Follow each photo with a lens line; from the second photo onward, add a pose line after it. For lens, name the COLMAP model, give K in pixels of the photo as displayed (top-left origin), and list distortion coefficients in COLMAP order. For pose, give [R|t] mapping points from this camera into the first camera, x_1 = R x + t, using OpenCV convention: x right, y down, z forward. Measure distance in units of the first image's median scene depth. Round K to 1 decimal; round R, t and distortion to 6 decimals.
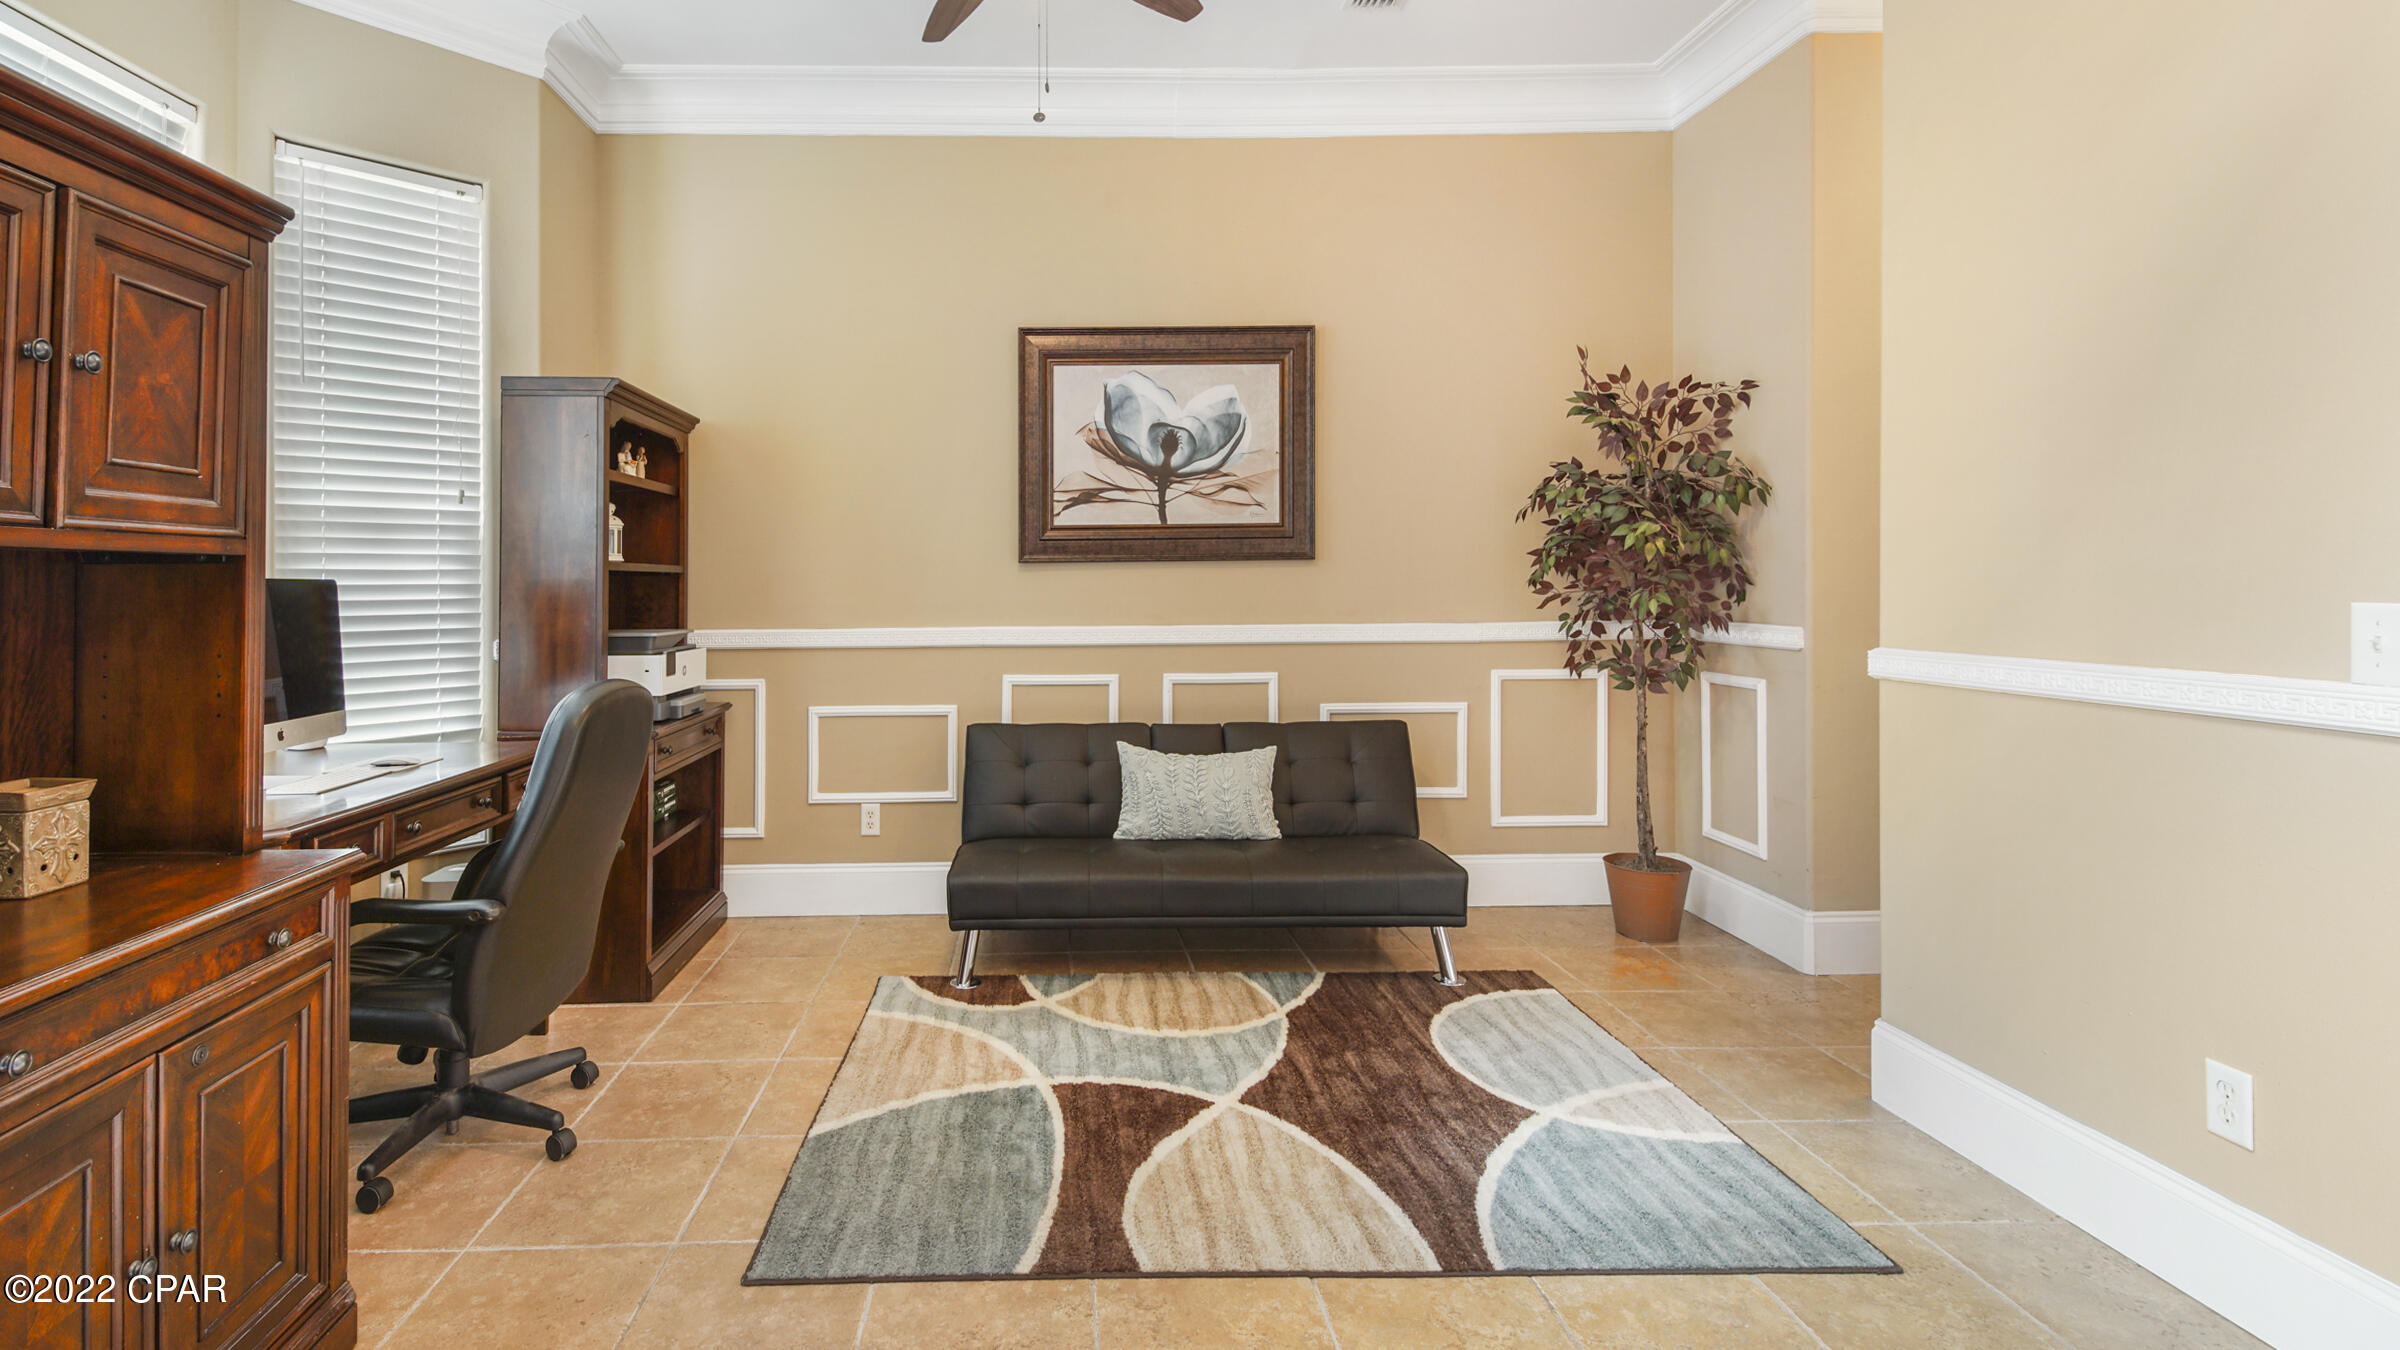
lens RADIAL K [[1138.0, 0, 1071.3], [0, 1138.0, 593.8], [0, 0, 1]] dist [0.021382, -0.014616]
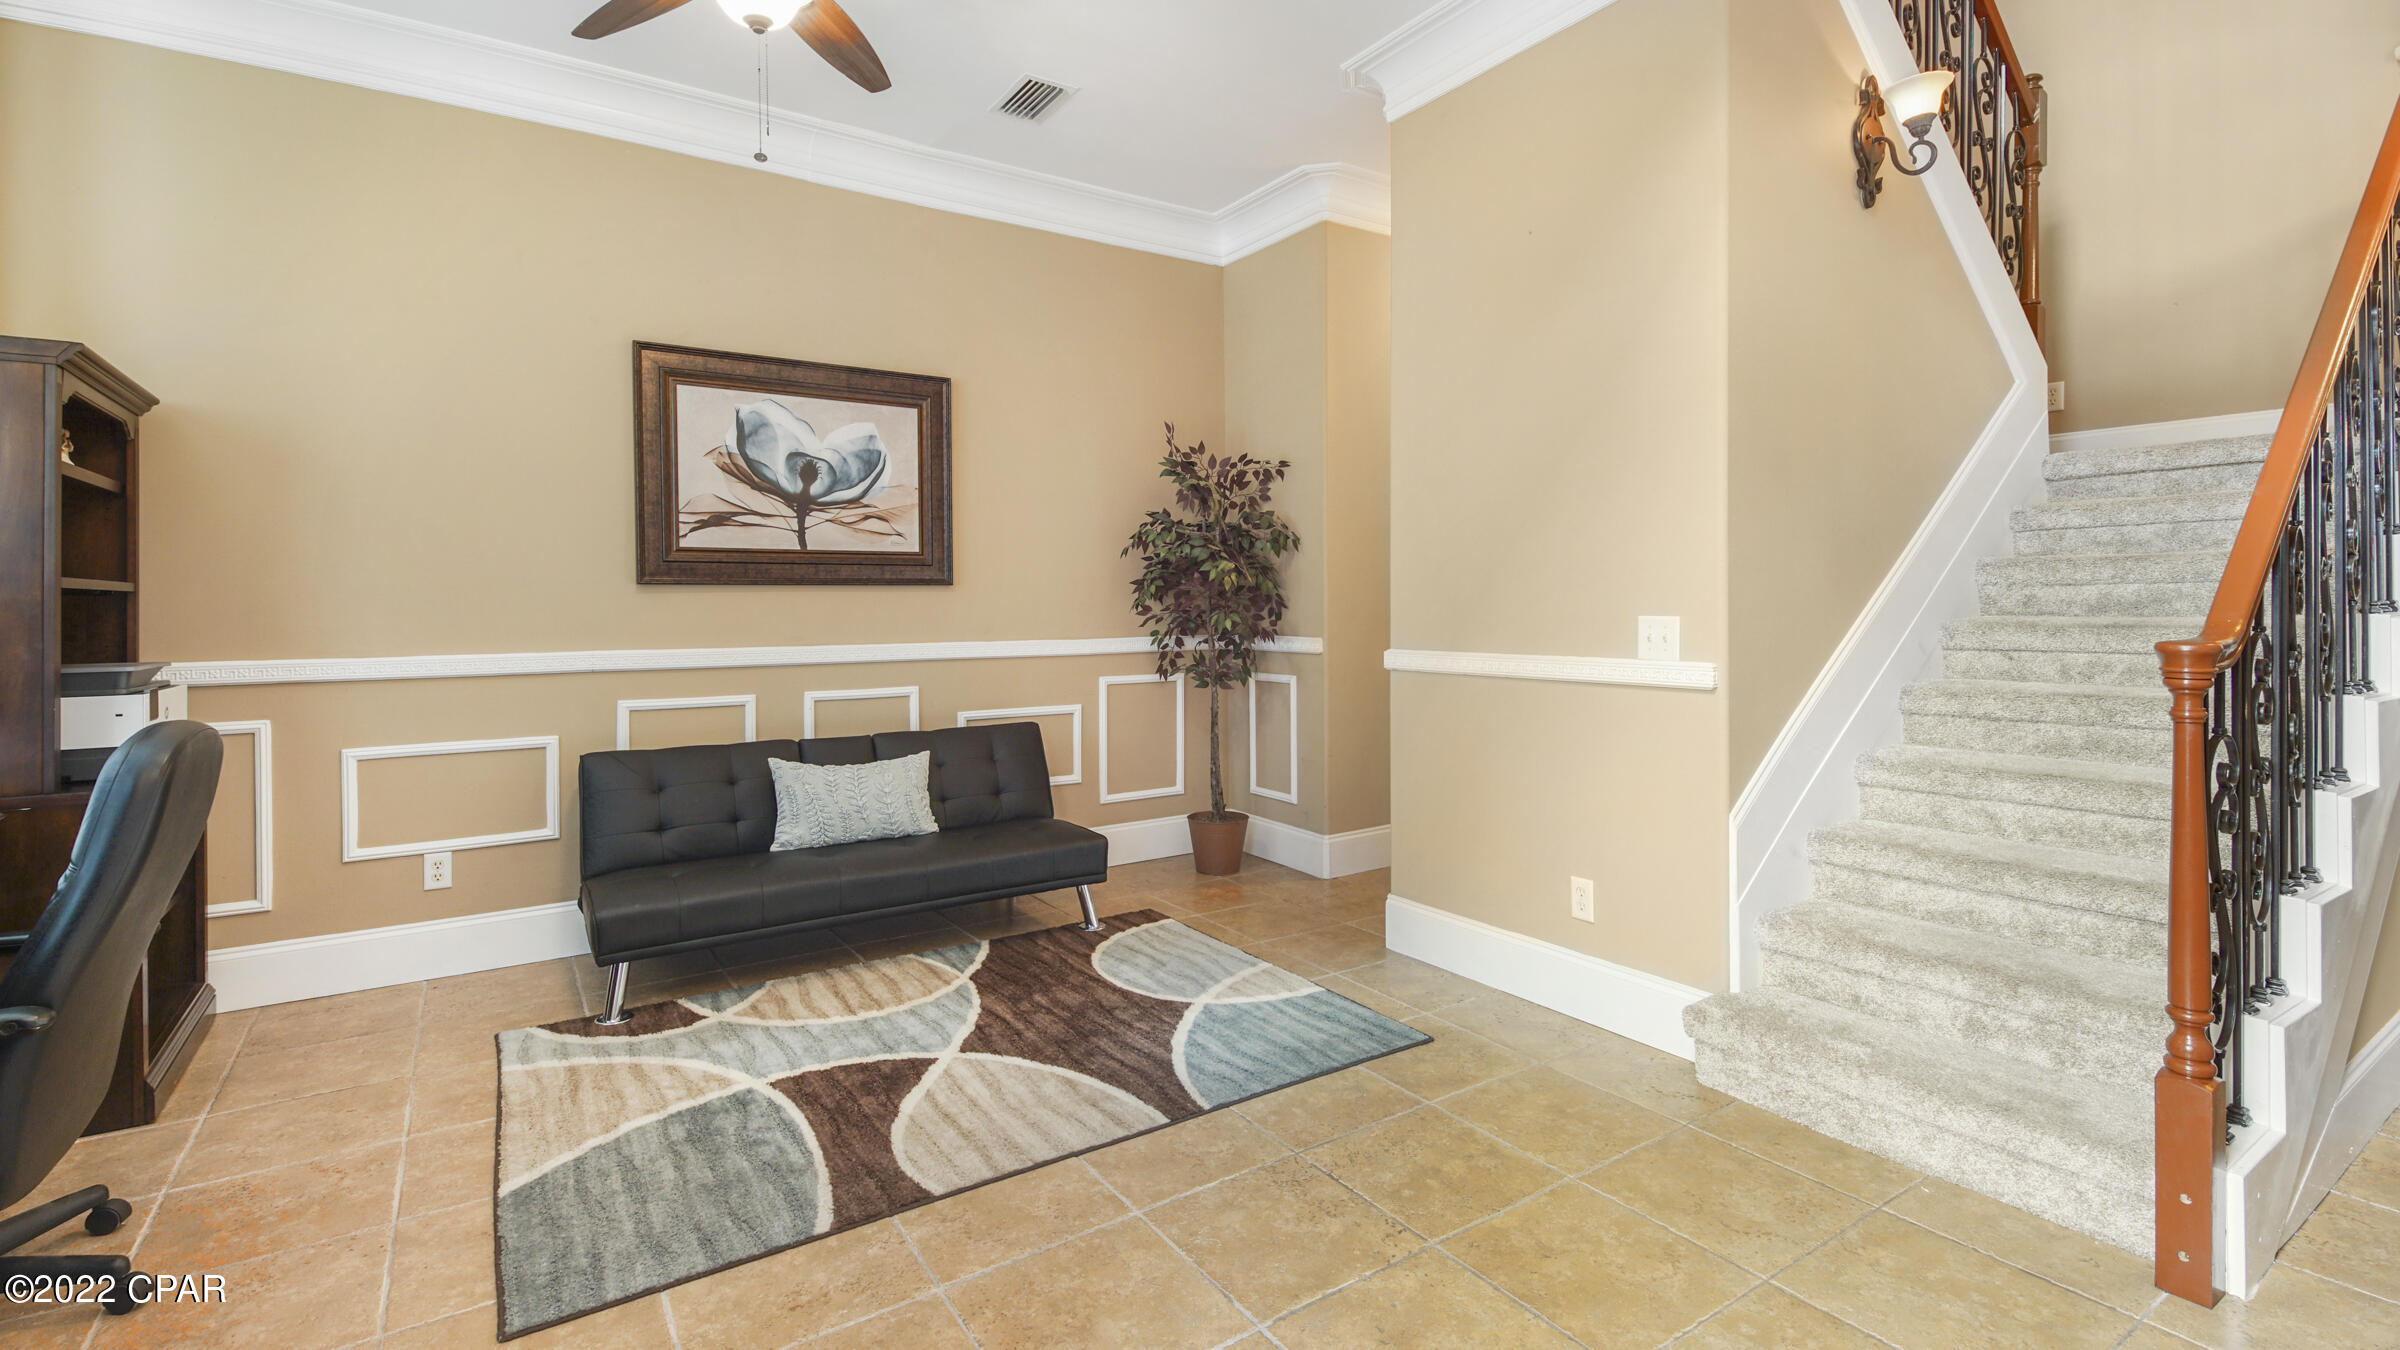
lens RADIAL K [[1076.2, 0, 1200.2], [0, 1076.2, 625.8], [0, 0, 1]] dist [0.014710, -0.012479]
pose [[0.840181, -0.006303, 0.542269, -0.194215], [0.002717, 0.999969, 0.007413, 0.003516], [-0.542299, -0.004755, 0.840172, -0.041723]]
